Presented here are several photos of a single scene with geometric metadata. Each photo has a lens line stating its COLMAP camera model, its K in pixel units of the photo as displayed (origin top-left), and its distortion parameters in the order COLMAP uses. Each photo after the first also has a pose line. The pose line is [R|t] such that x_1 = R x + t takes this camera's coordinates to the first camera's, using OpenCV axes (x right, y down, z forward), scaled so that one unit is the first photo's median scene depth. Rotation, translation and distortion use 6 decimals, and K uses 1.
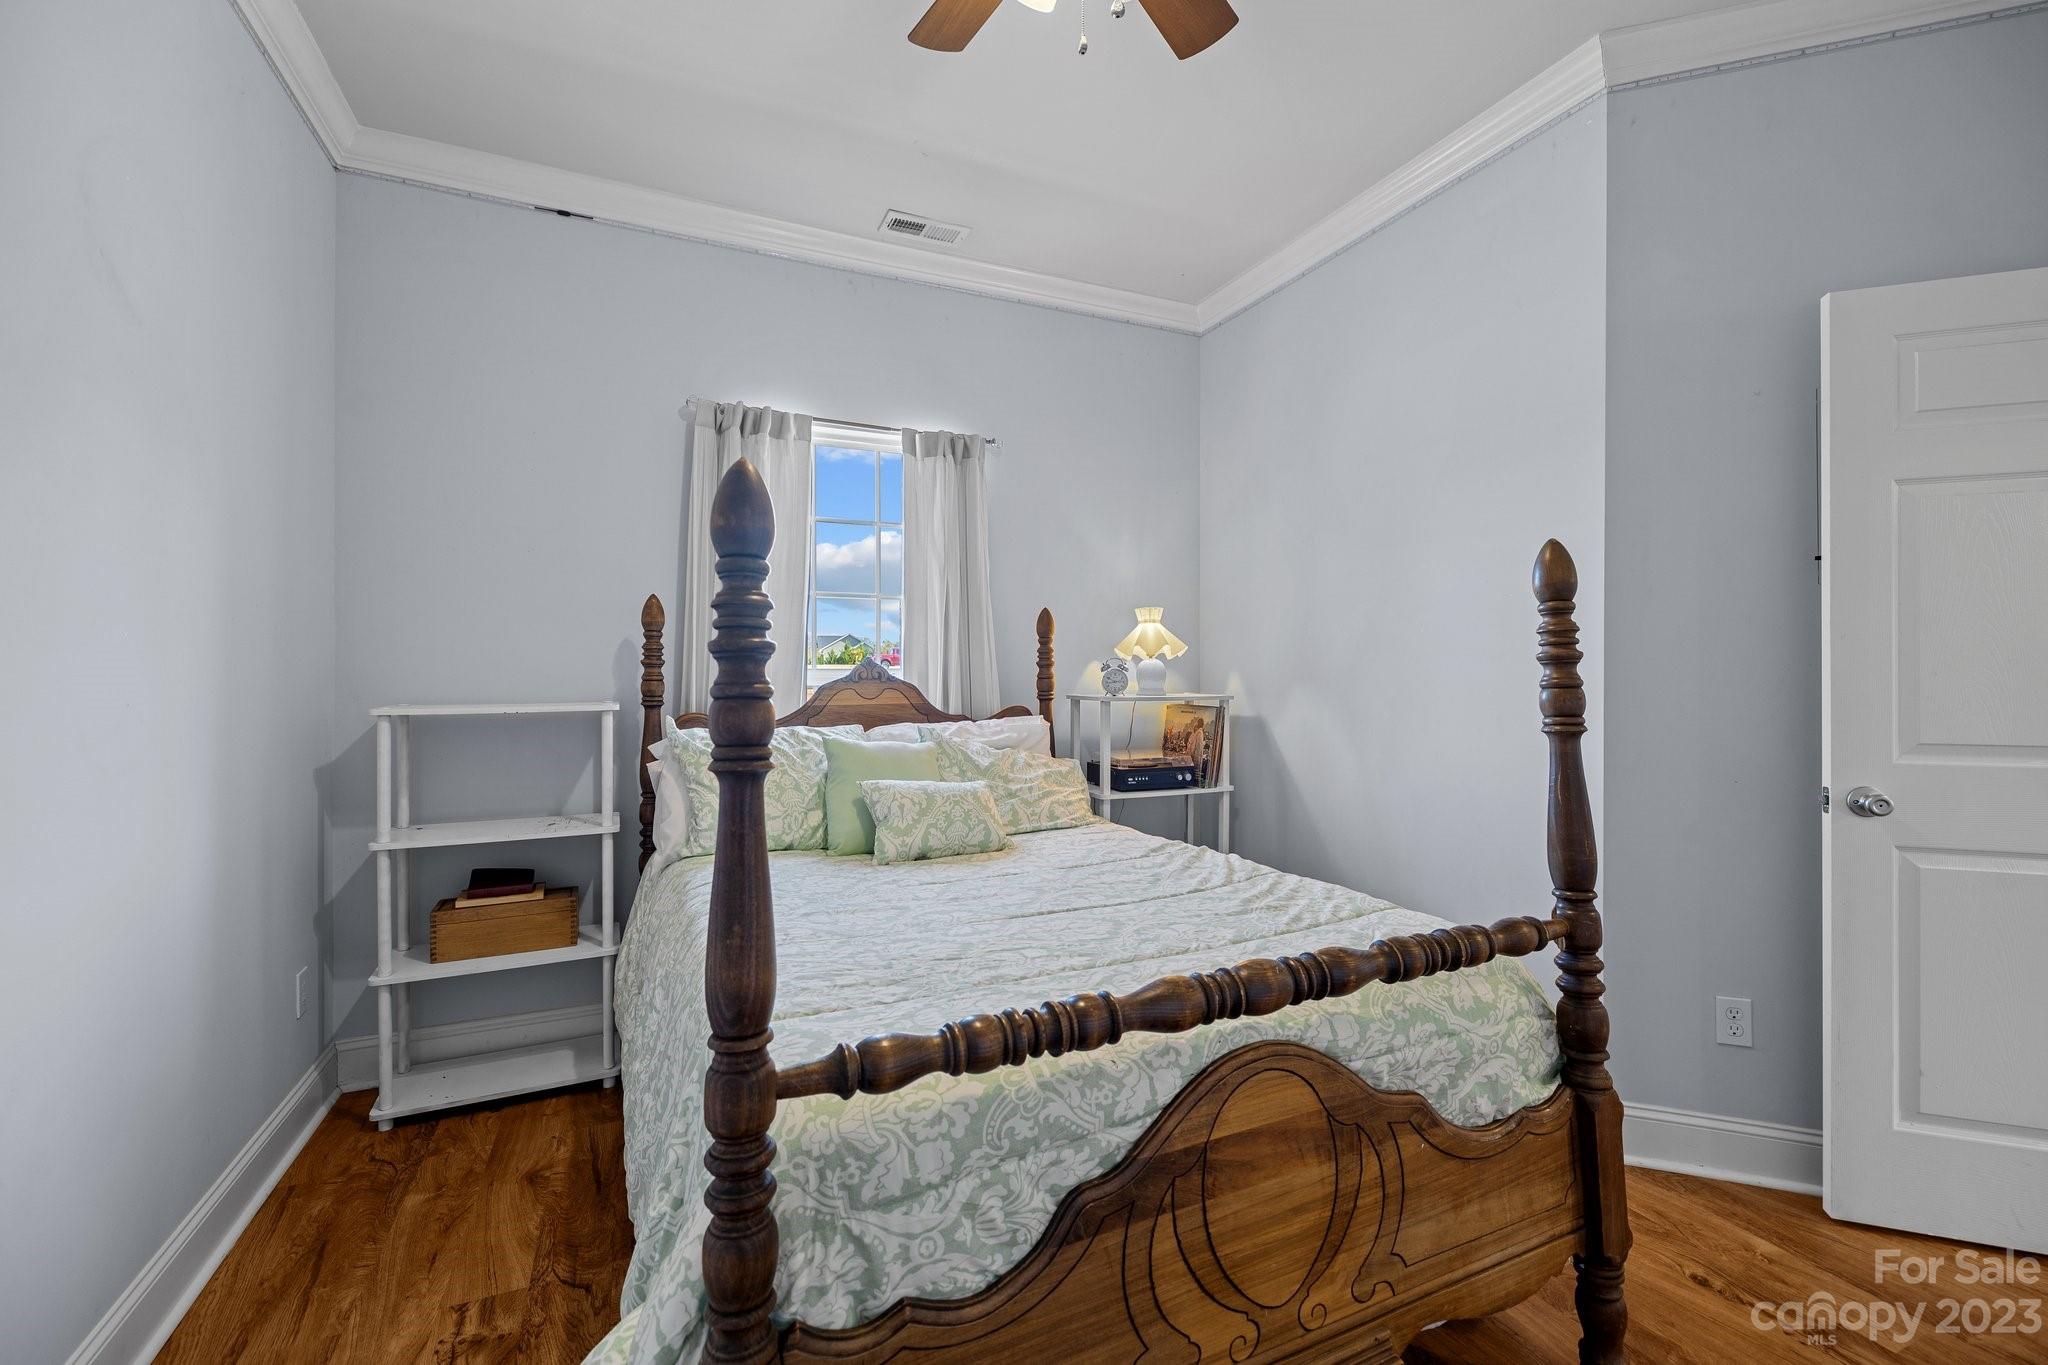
lens RADIAL K [[856.8, 0, 1022.2], [0, 856.8, 673.8], [0, 0, 1]] dist [0.000698, -0.000054]
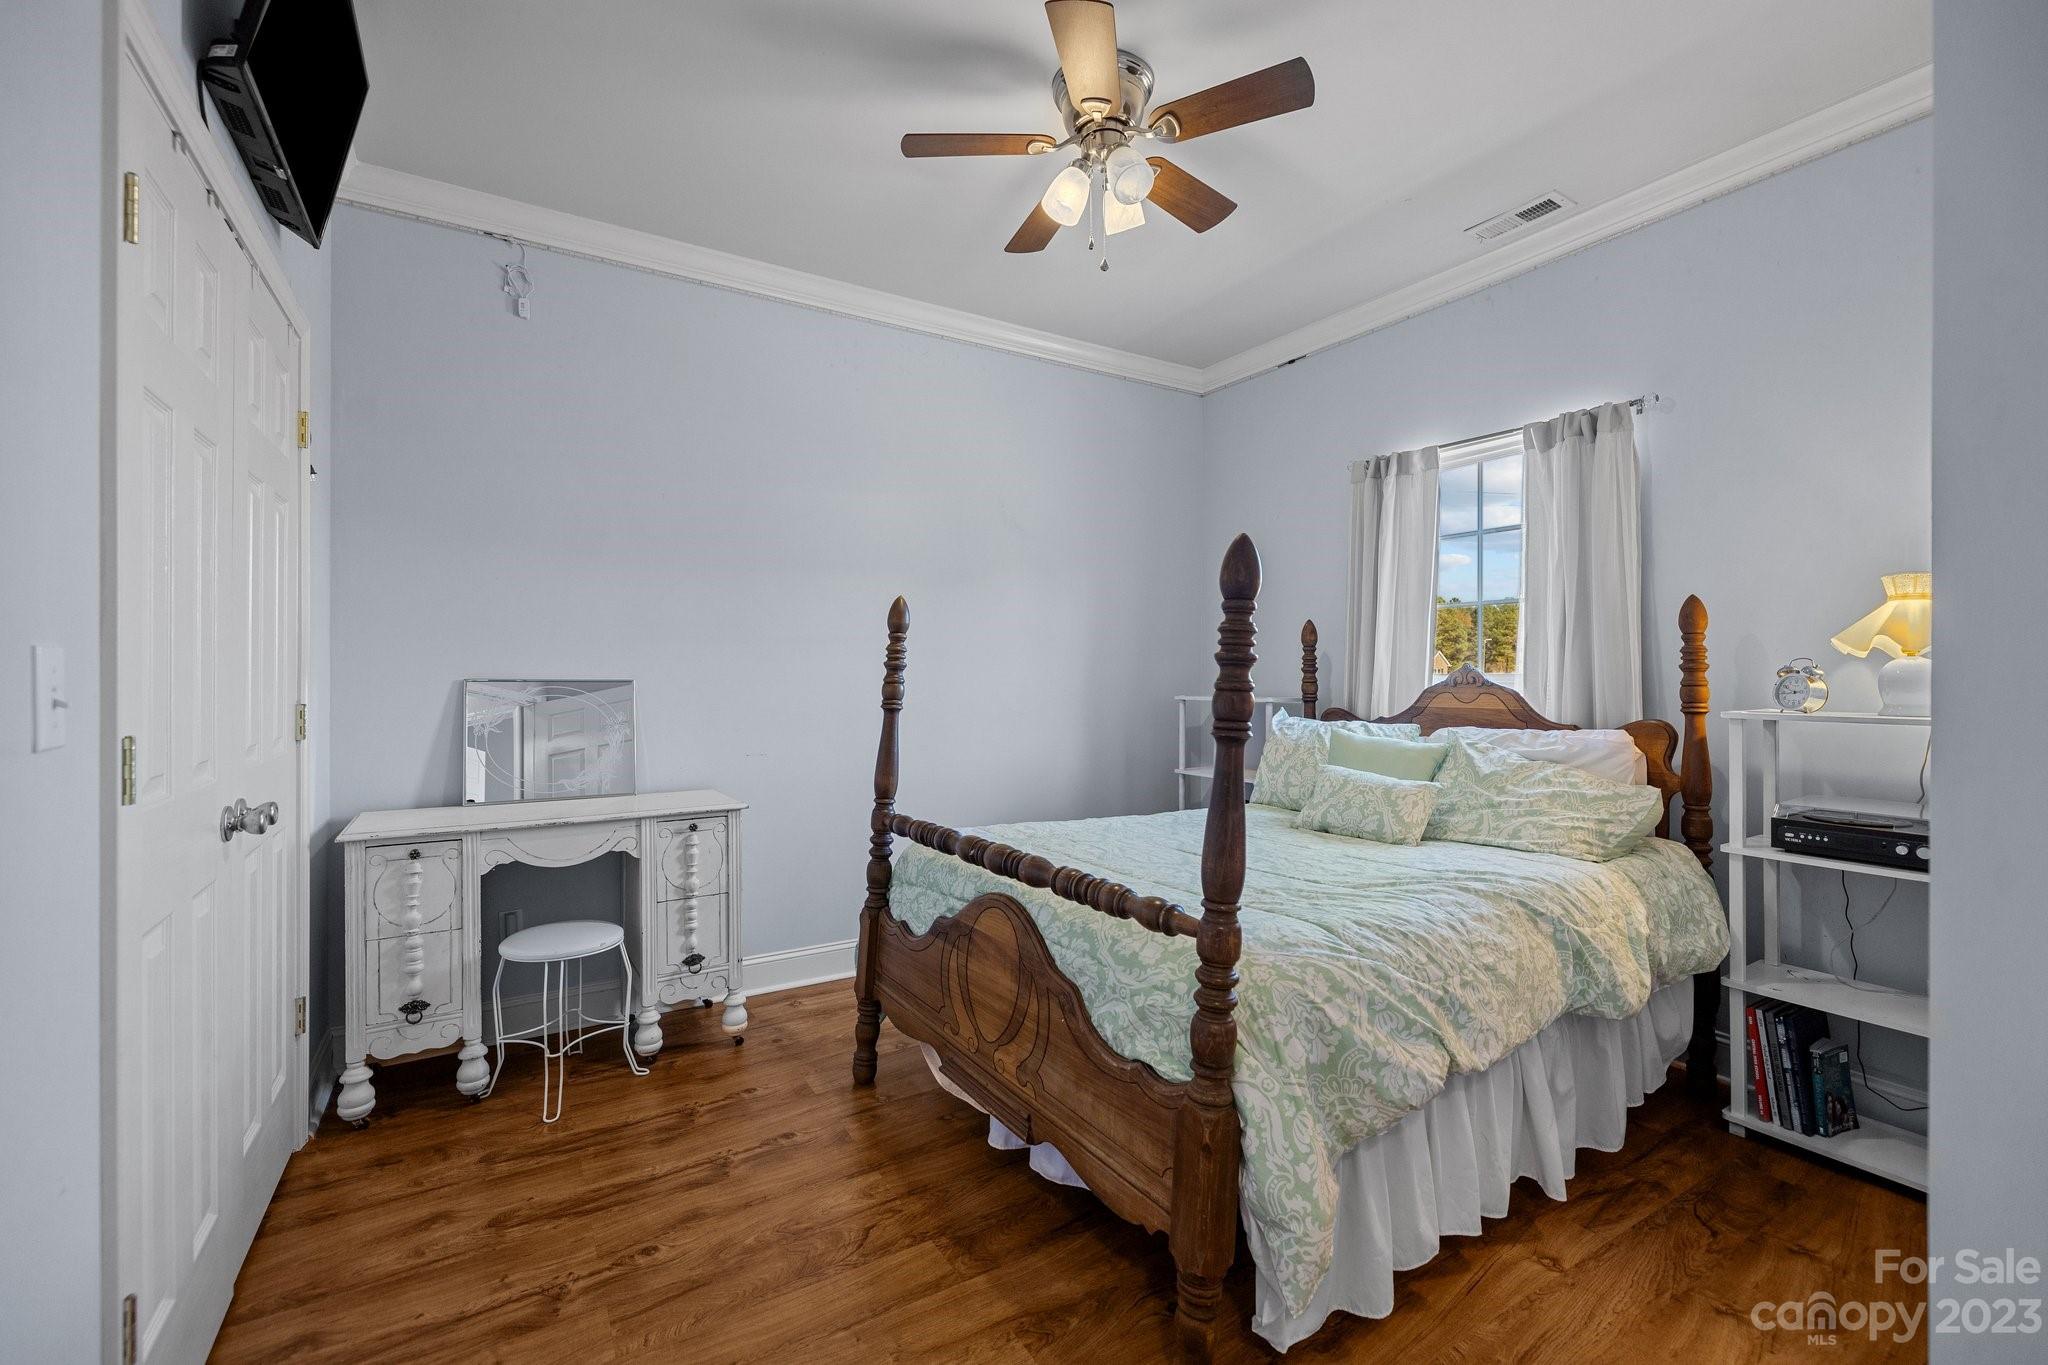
lens RADIAL K [[856.8, 0, 1018.9], [0, 856.8, 678.4], [0, 0, 1]] dist [0.000698, -0.000054]
pose [[0.129655, 0.002465, -0.991556, 0.977873], [-0.005060, 0.999986, 0.001825, 0.001082], [0.991546, 0.004780, 0.129665, 0.404082]]
